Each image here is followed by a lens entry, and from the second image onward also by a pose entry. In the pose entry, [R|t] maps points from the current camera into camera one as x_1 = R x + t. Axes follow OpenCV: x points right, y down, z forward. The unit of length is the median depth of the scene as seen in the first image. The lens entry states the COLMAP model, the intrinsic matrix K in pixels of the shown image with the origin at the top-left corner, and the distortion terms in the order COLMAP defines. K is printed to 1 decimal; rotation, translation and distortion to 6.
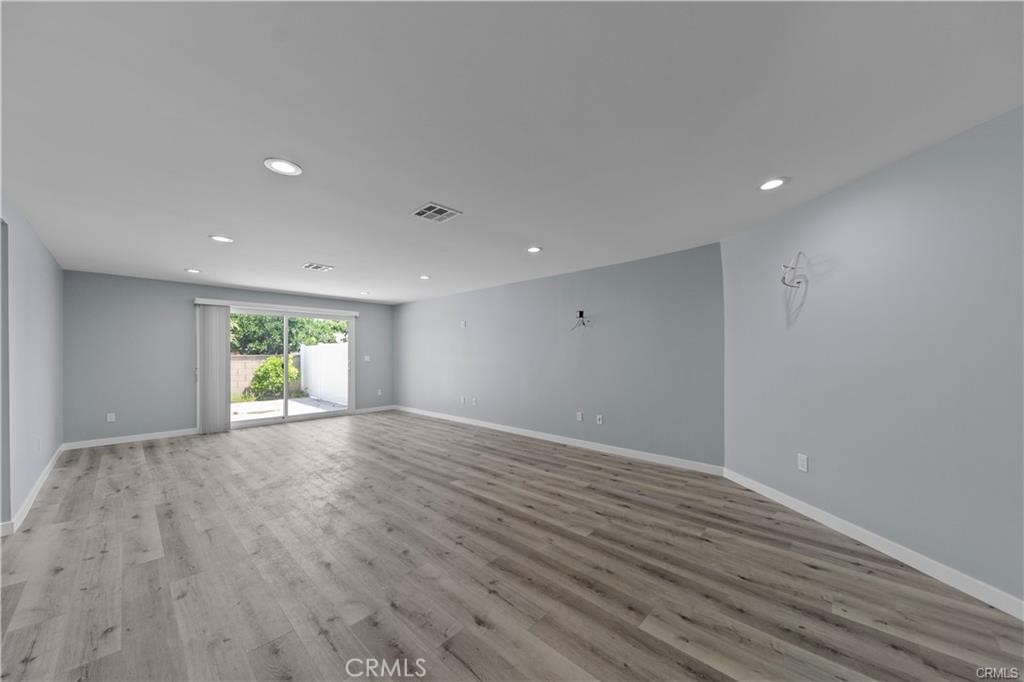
lens RADIAL K [[357.7, 0, 502.5], [0, 357.7, 349.8], [0, 0, 1]] dist [0.014265, -0.004322]
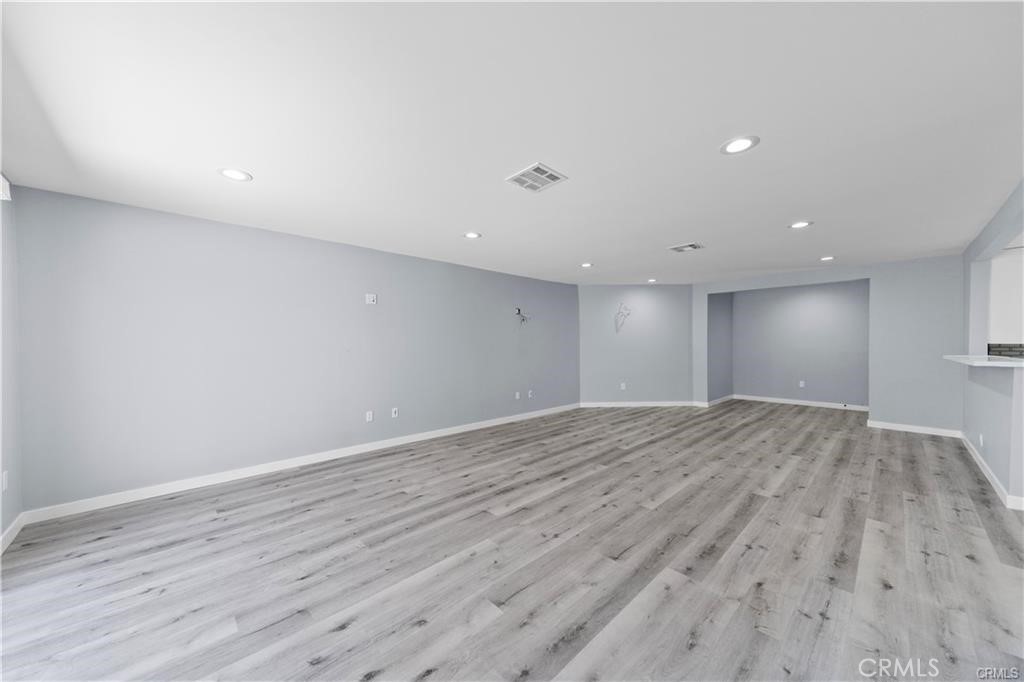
lens RADIAL K [[362.6, 0, 505.6], [0, 362.6, 348.0], [0, 0, 1]] dist [0.014329, -0.004514]
pose [[0.053843, -0.006546, 0.998528, -1.108195], [-0.004733, 0.999966, 0.006811, 0.019257], [-0.998538, -0.005093, 0.053810, 1.072328]]
